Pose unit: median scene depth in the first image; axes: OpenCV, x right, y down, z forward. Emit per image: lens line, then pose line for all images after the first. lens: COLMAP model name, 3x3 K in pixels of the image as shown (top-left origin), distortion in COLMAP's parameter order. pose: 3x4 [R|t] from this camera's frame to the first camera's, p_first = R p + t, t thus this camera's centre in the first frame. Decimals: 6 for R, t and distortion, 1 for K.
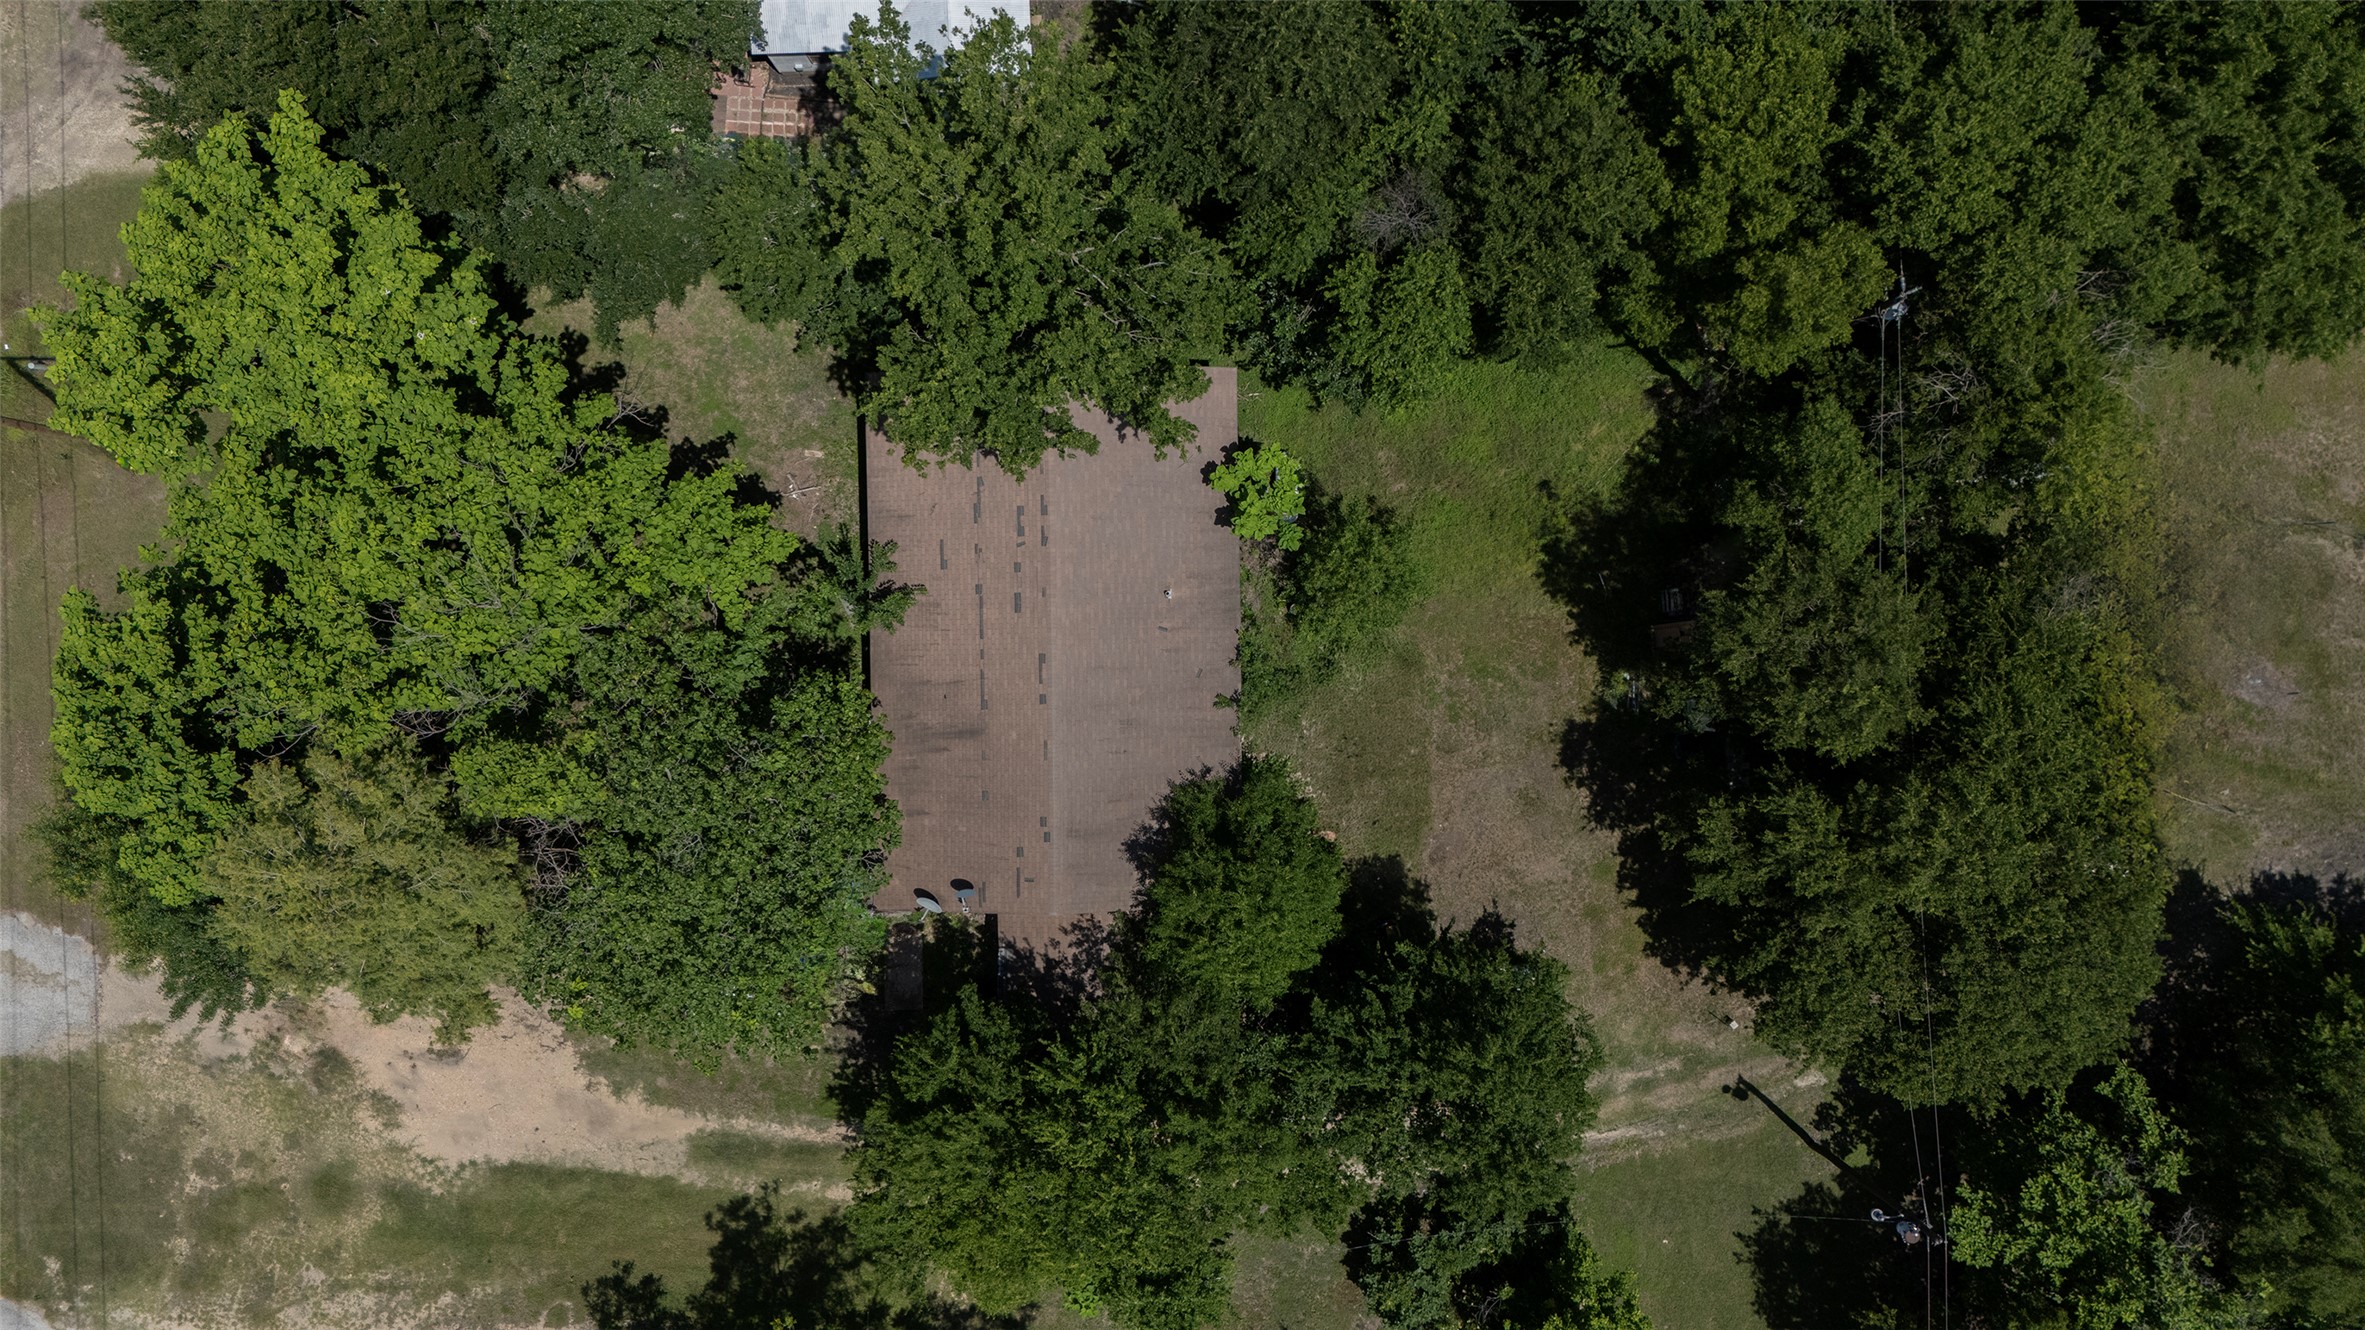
lens RADIAL K [[1839.9, 0, 1099.2], [0, 1839.9, 669.8], [0, 0, 1]] dist [0.042809, -0.002708]
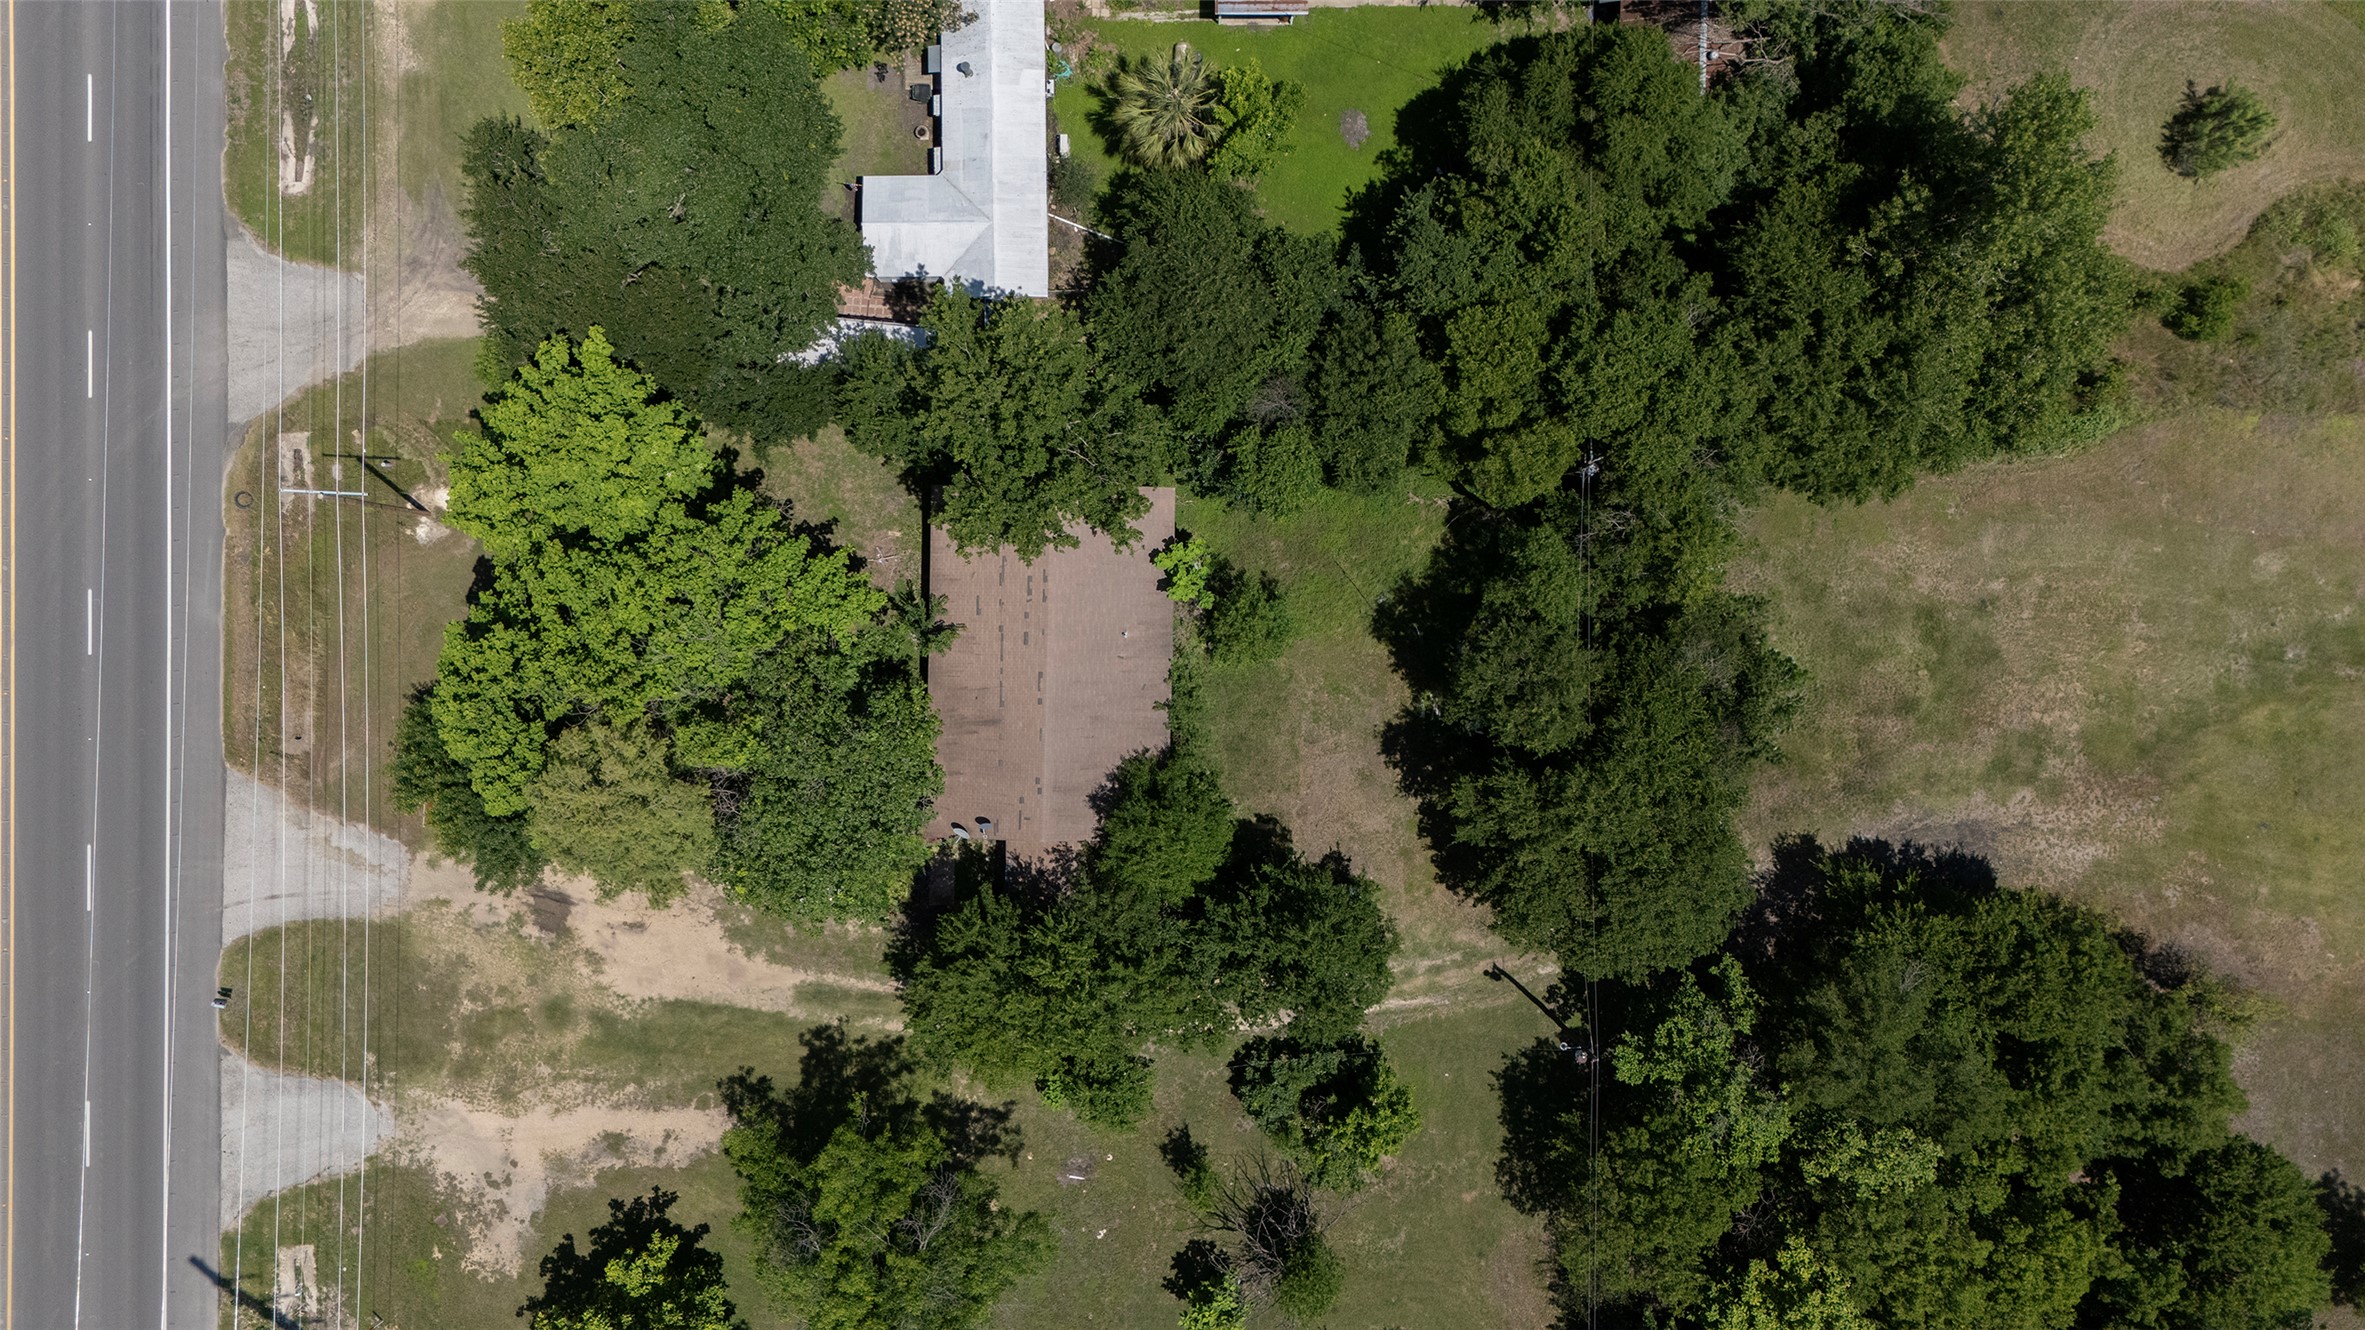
lens RADIAL K [[1720.5, 0, 1199.9], [0, 1720.5, 592.7], [0, 0, 1]] dist [0.028228, -0.009197]
pose [[0.998239, 0.031276, 0.050412, 0.028161], [-0.029226, 0.998736, -0.040904, -0.020385], [-0.051628, 0.039358, 0.997891, -0.461056]]
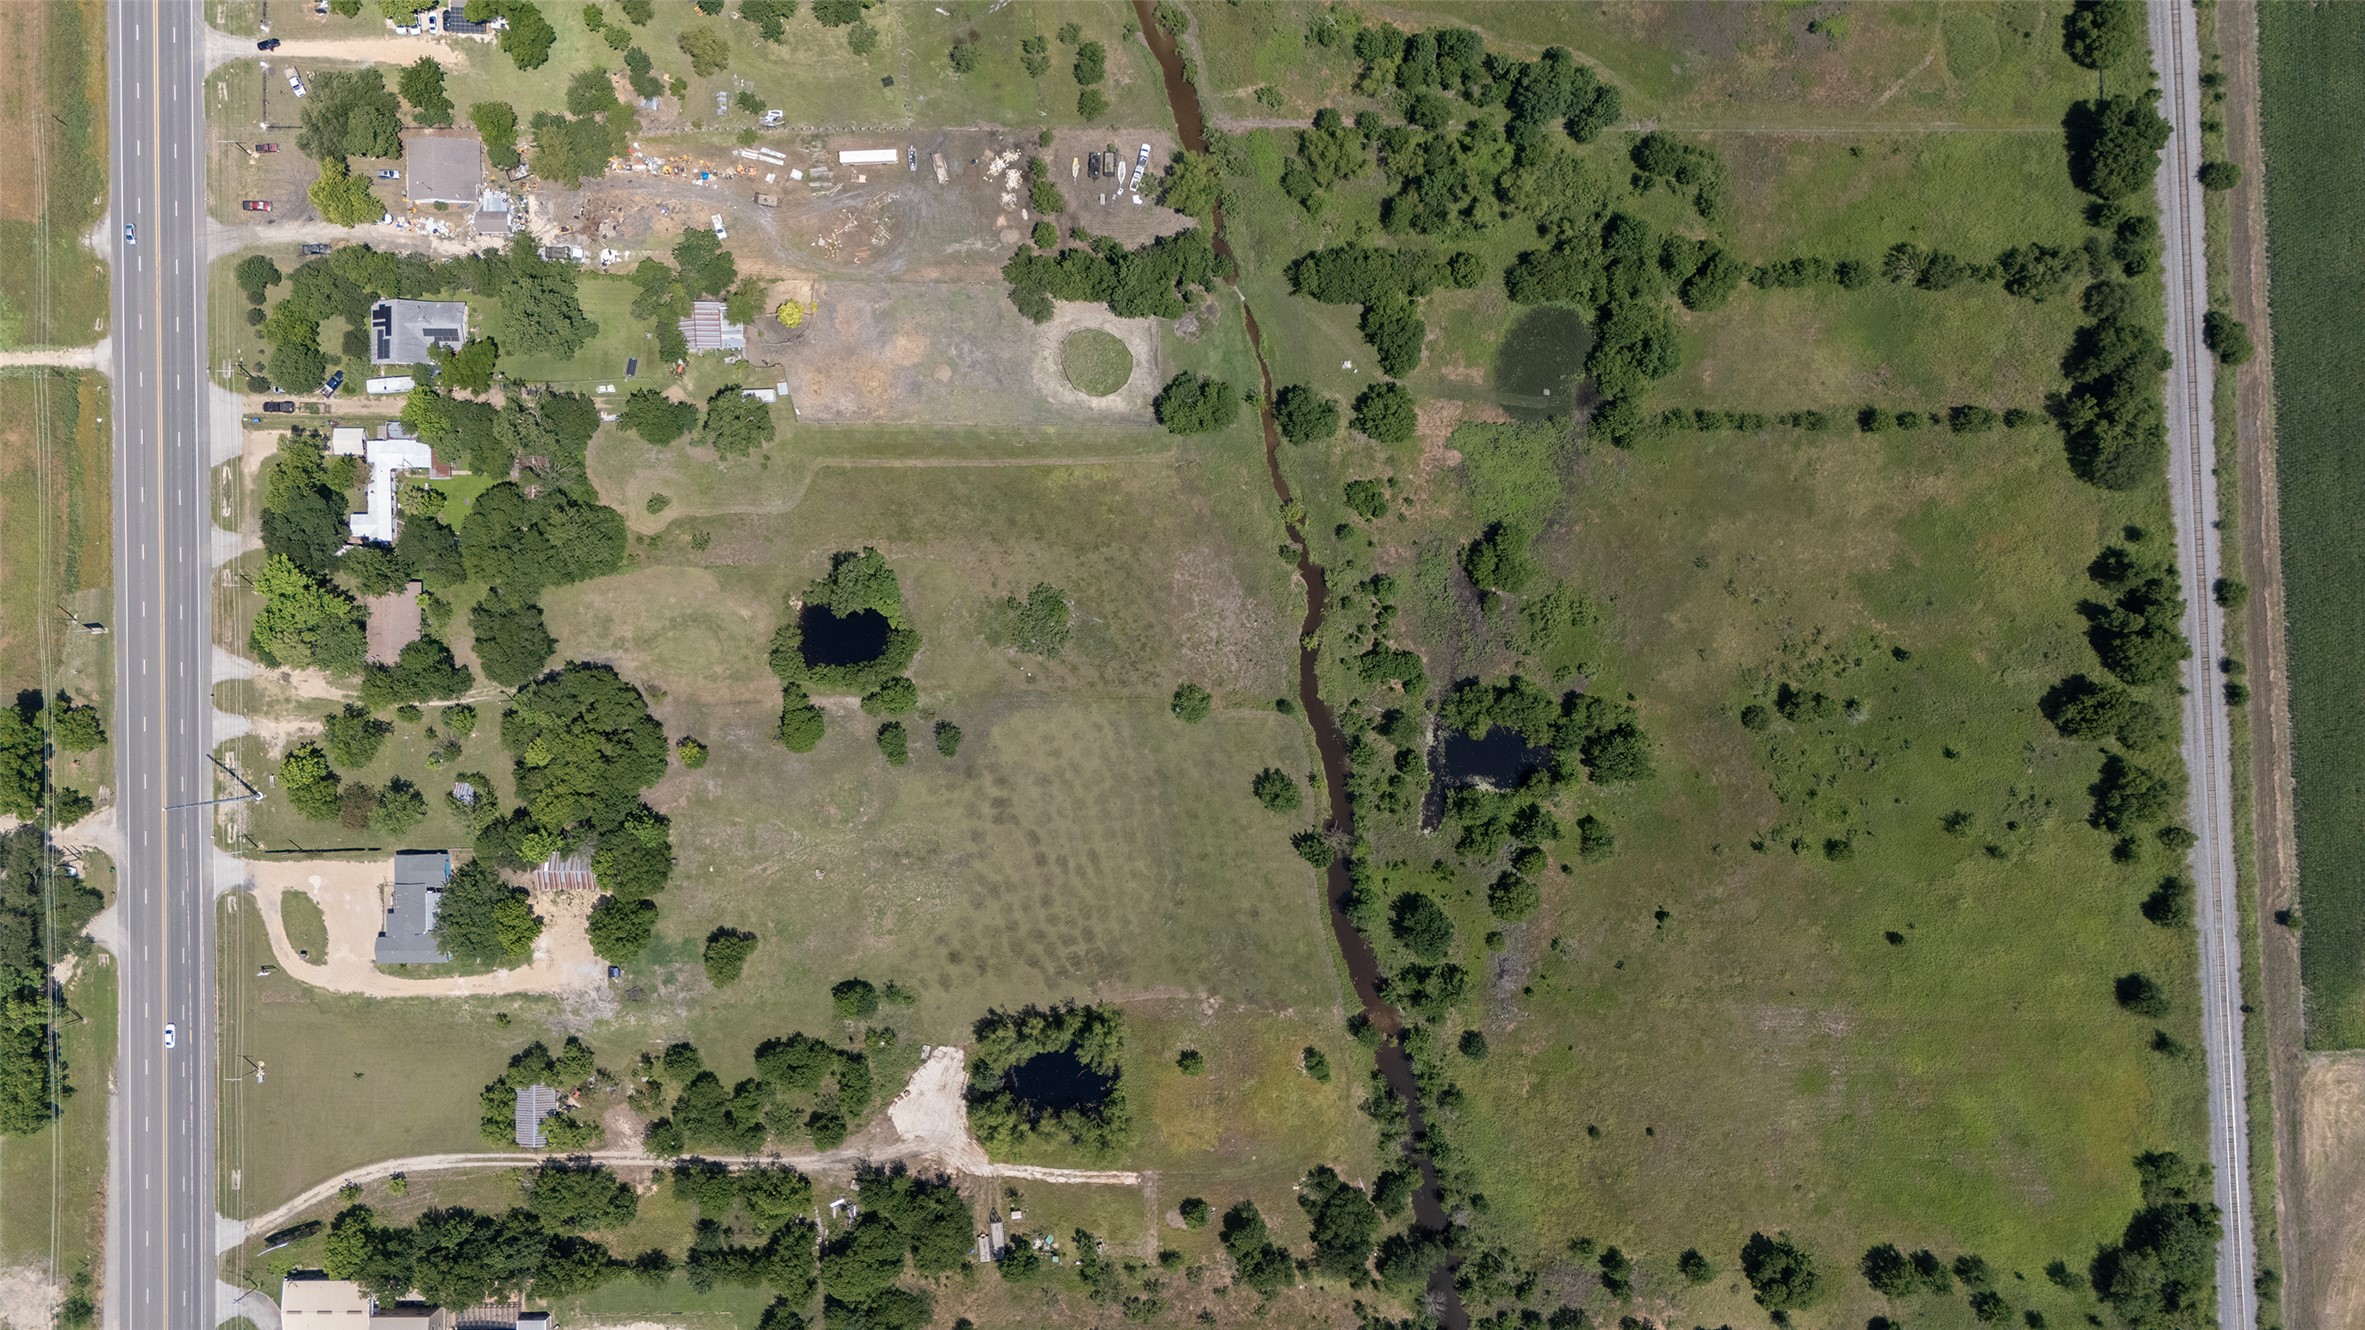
lens RADIAL K [[1816.8, 0, 1204.5], [0, 1816.8, 660.3], [0, 0, 1]] dist [0.093889, -0.108857]
pose [[0.998614, 0.030755, 0.042704, 2.774779], [-0.030344, 0.999487, -0.010232, 0.110712], [-0.042997, 0.008922, 0.999035, -6.176209]]
